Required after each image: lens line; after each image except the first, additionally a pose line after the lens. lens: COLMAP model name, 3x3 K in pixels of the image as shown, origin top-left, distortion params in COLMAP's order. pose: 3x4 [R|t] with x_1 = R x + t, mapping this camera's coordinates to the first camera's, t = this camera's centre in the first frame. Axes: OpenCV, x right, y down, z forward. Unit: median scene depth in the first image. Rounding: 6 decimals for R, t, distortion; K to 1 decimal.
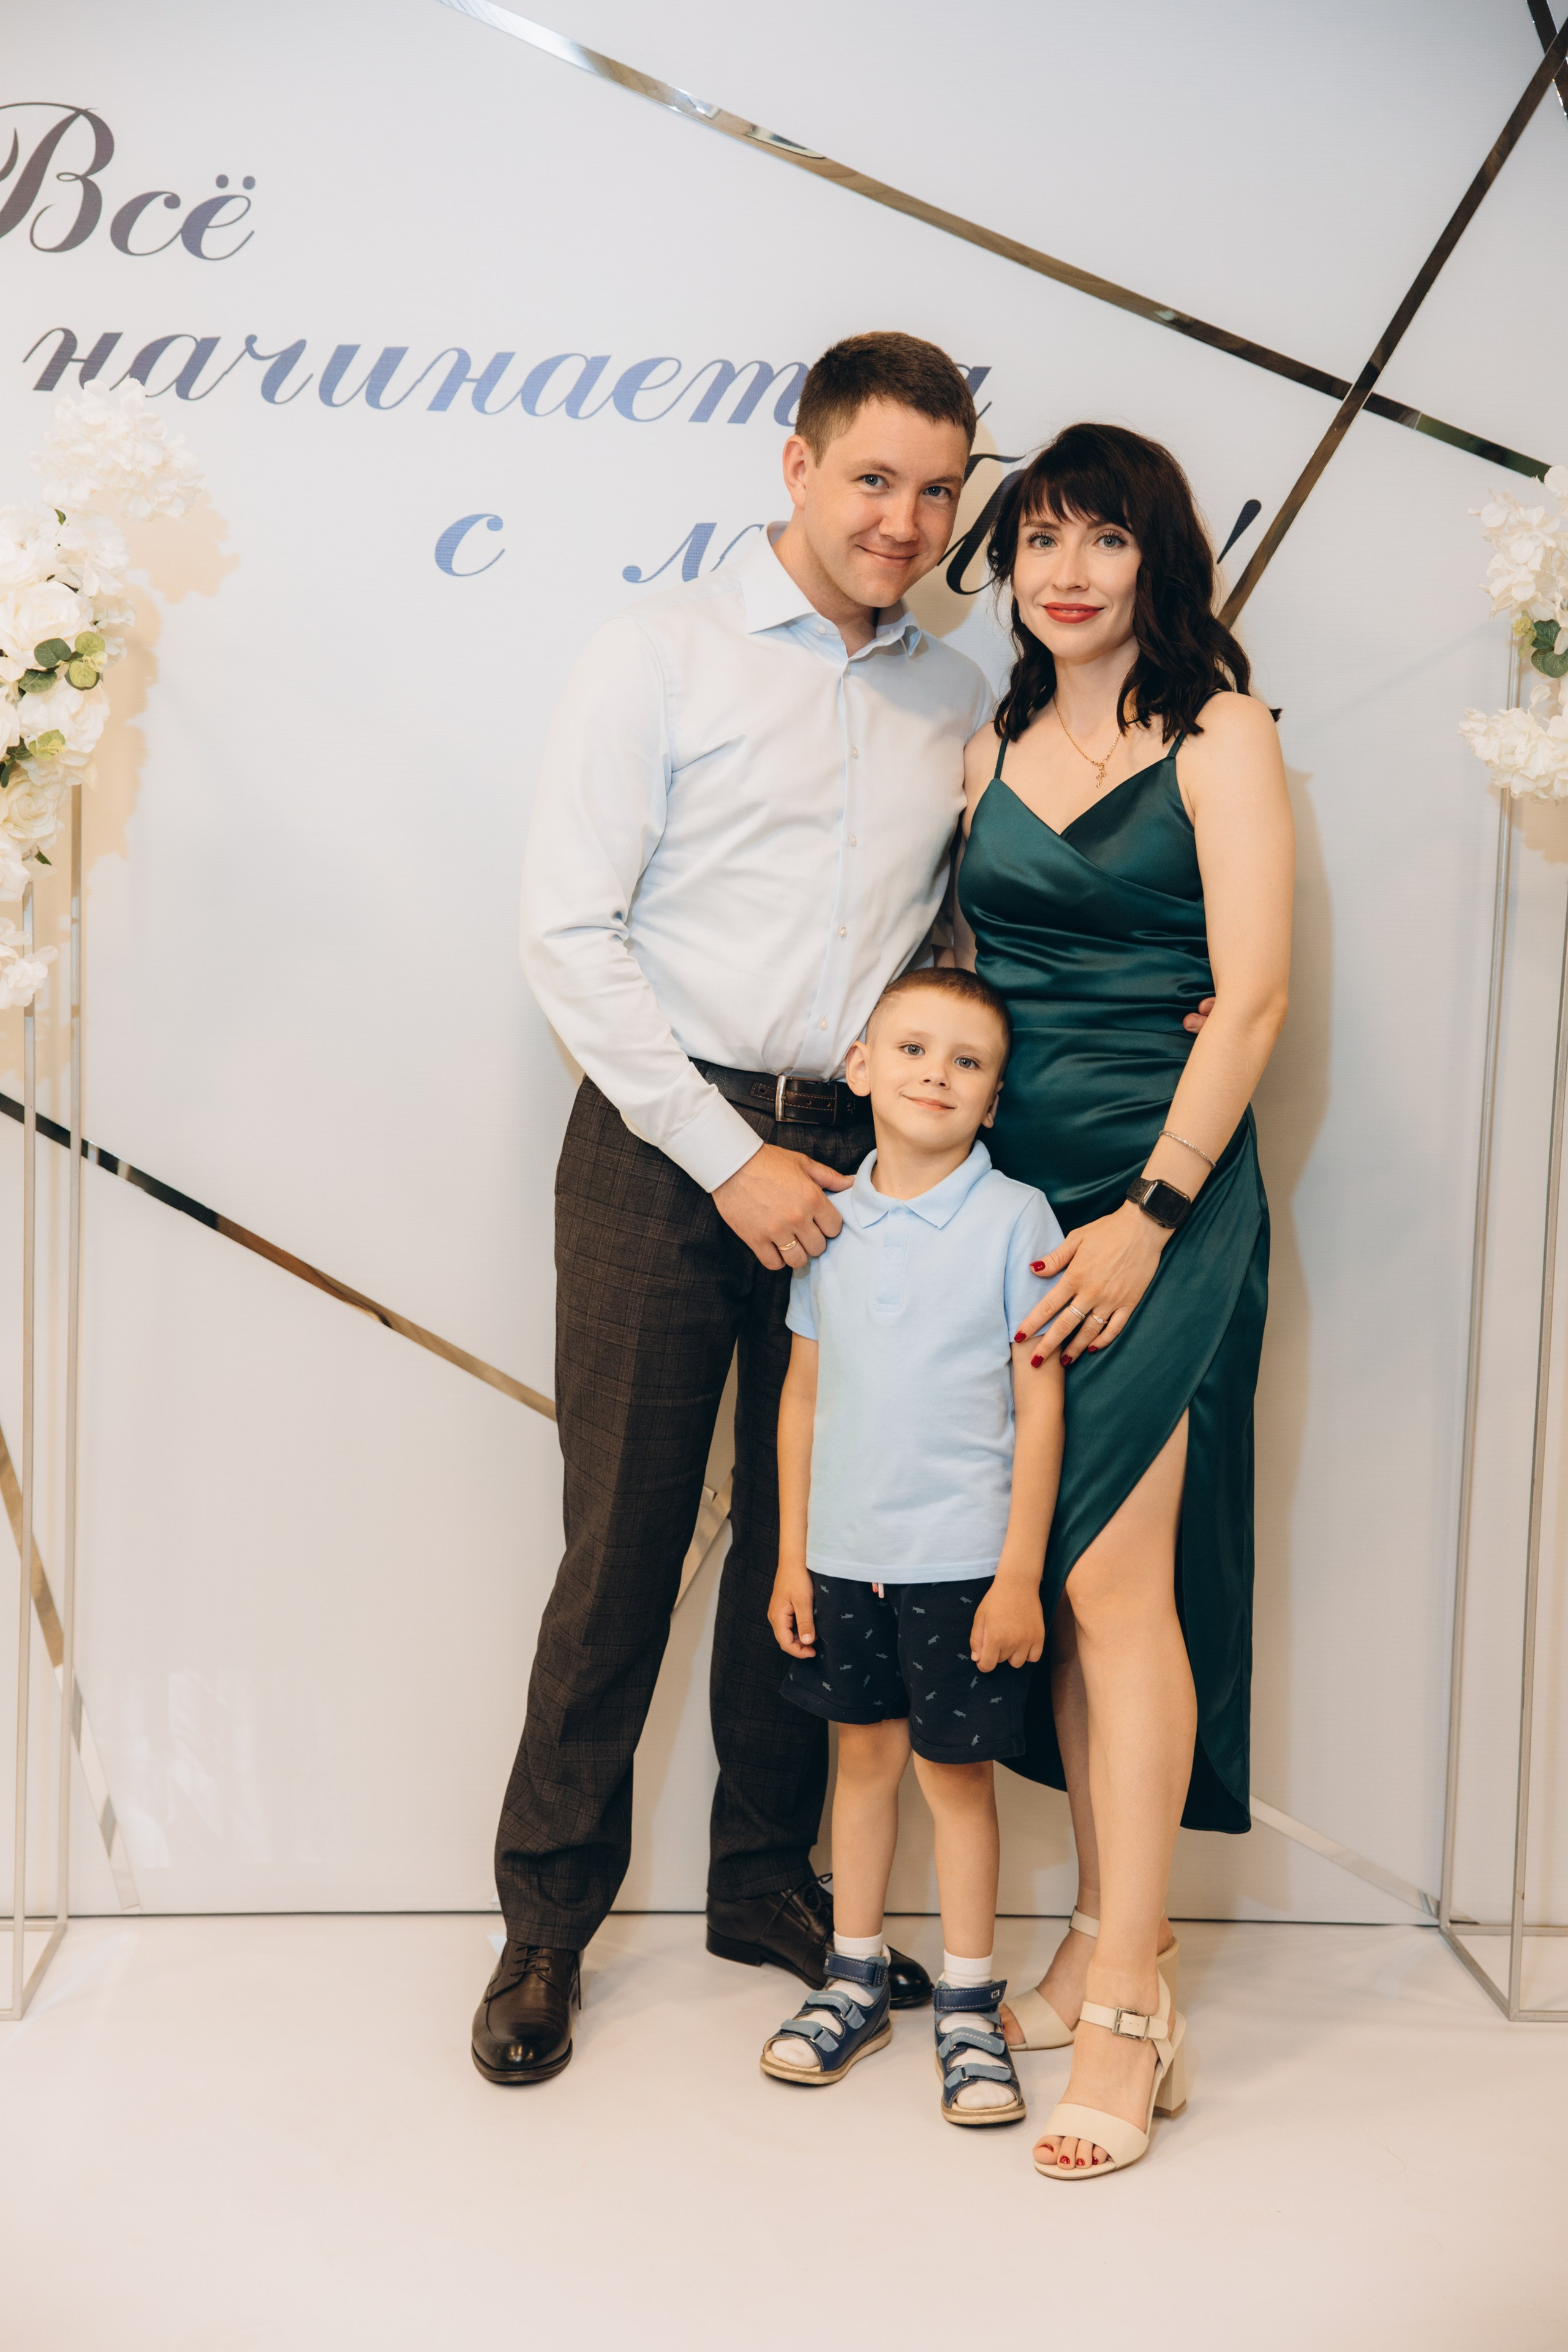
lens RADIAL K [[3263.3, 0, 784.0], [0, 3263.3, 1176.0], [0, 0, 1]] dist [0.424518, -1.221260]
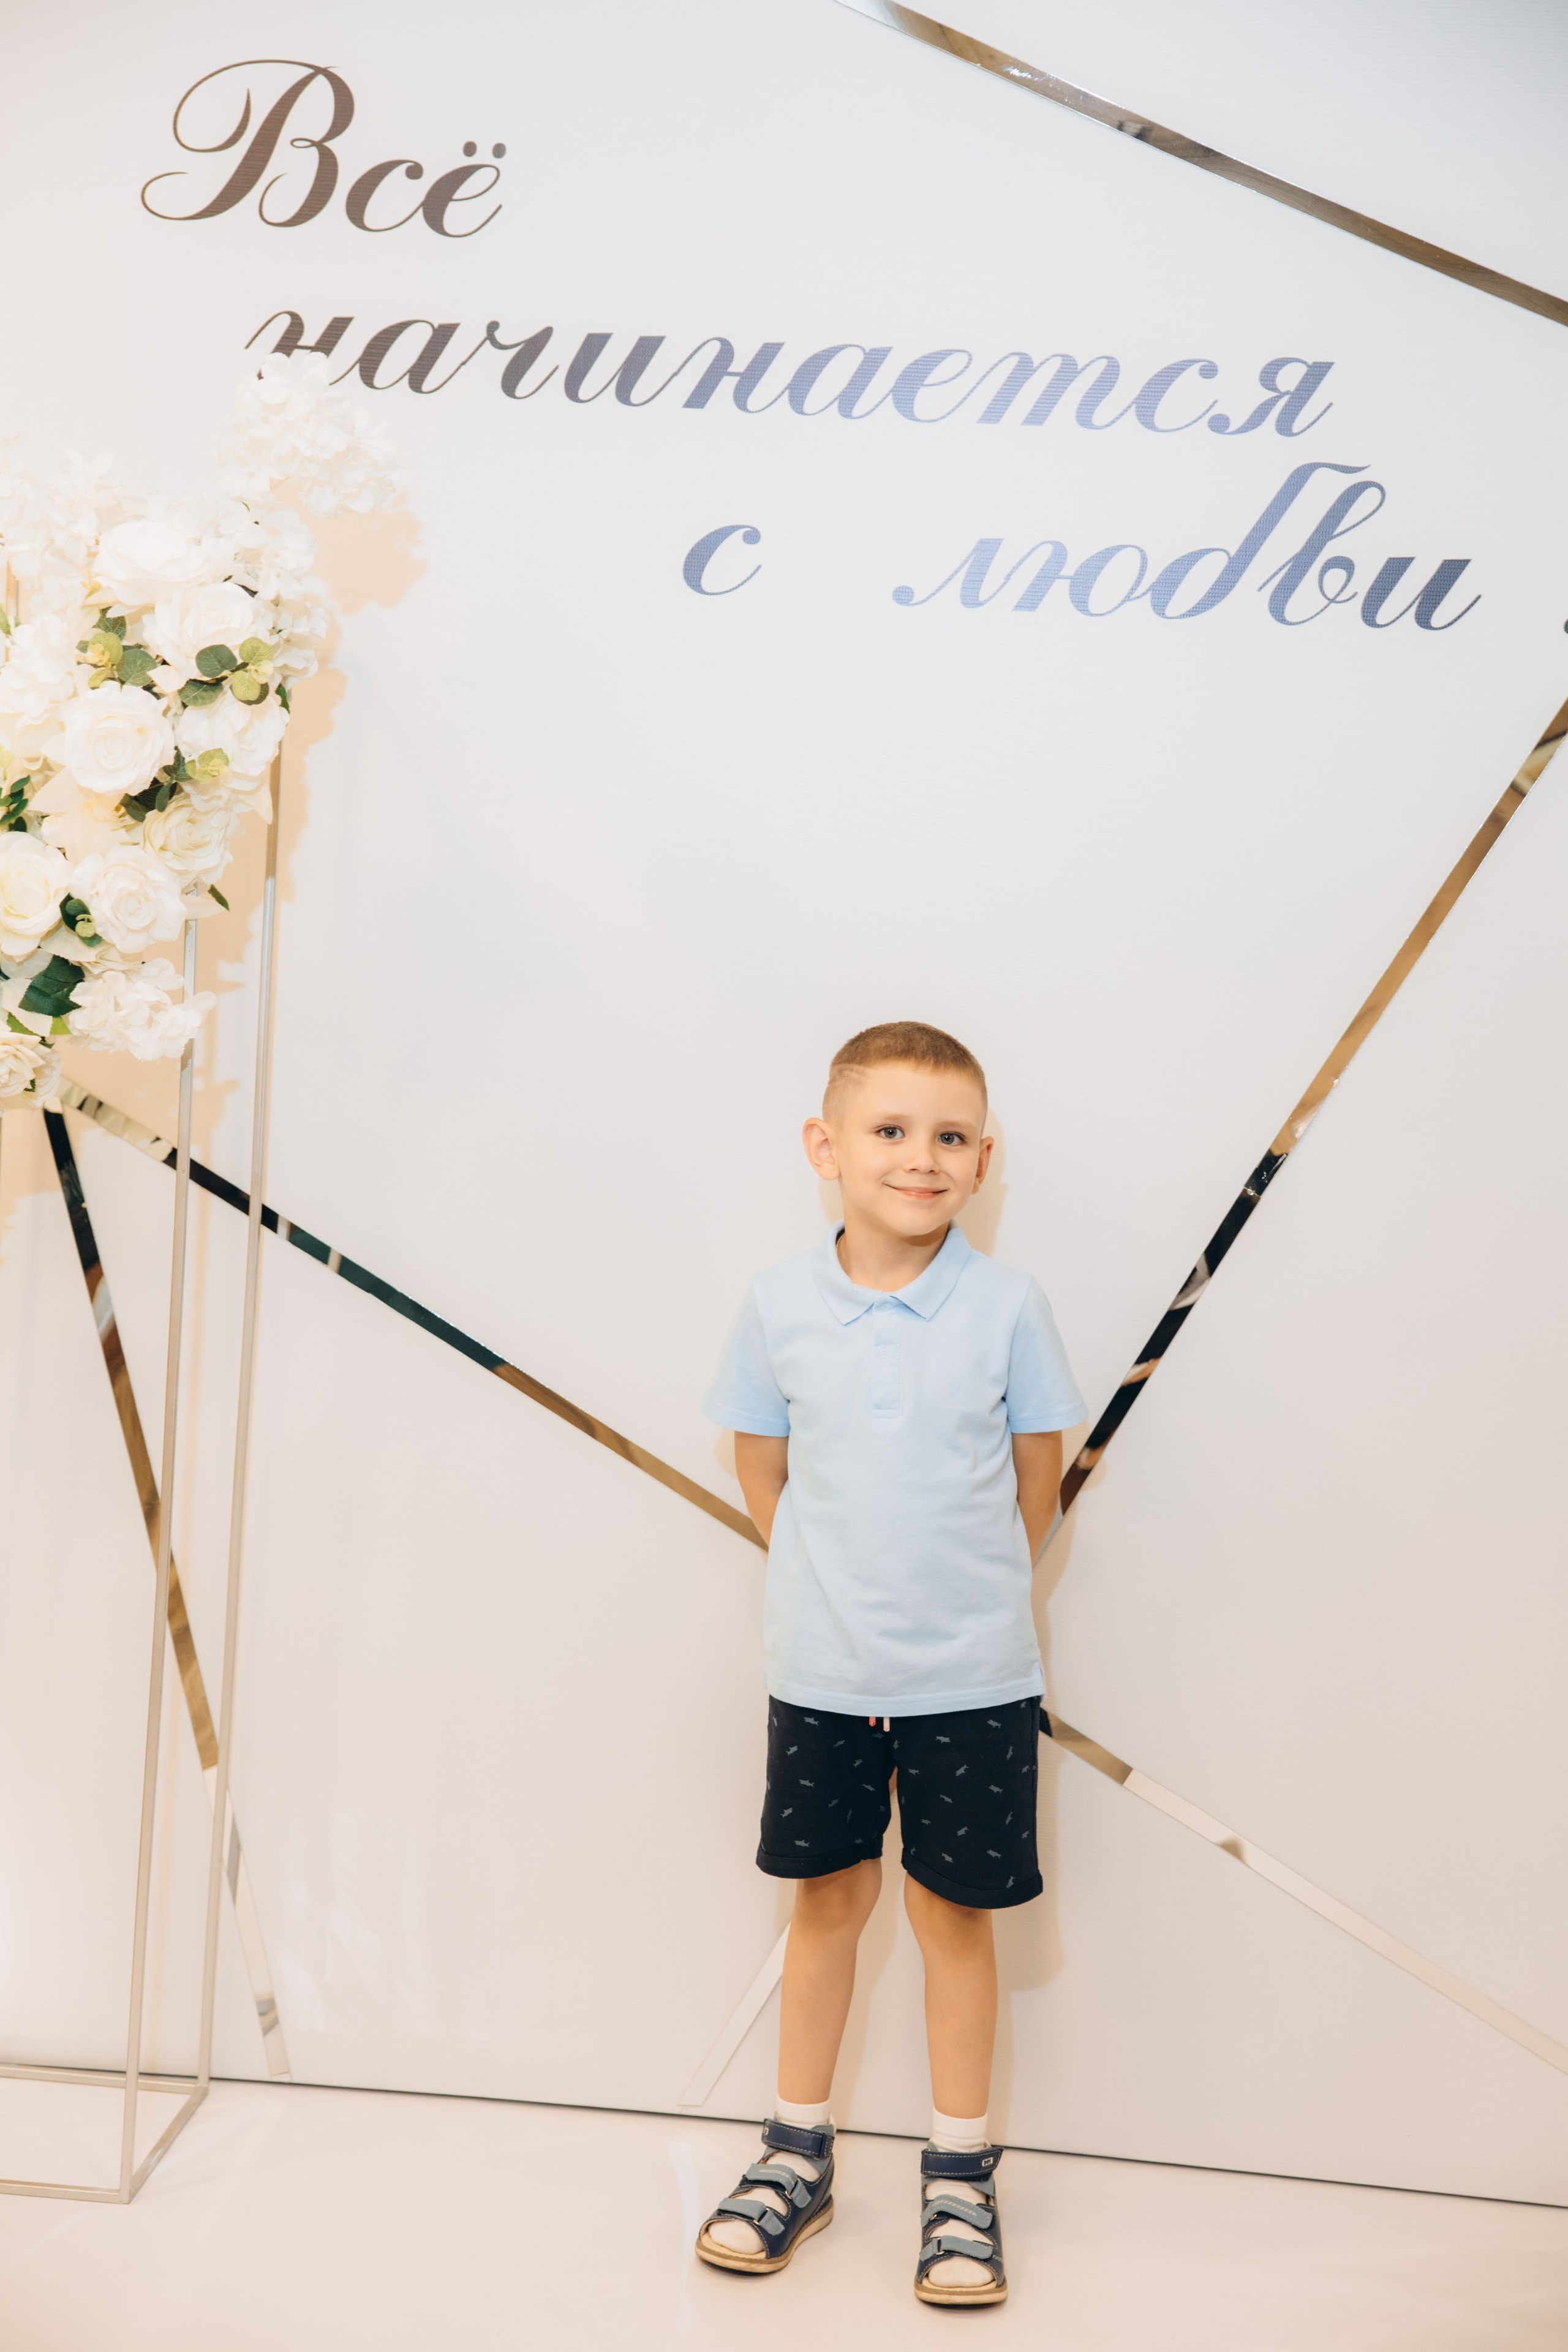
lens RADIAL K [[3263.3, 0, 784.0], [0, 3263.3, 1176.0], [0, 0, 1]] dist [0.424518, -1.221260]
pose [[0.990065, 0.046818, -0.132590, 0.046922], [-0.050095, 0.998513, -0.021488, -0.007961], [0.131387, 0.027917, 0.990938, 0.133845]]
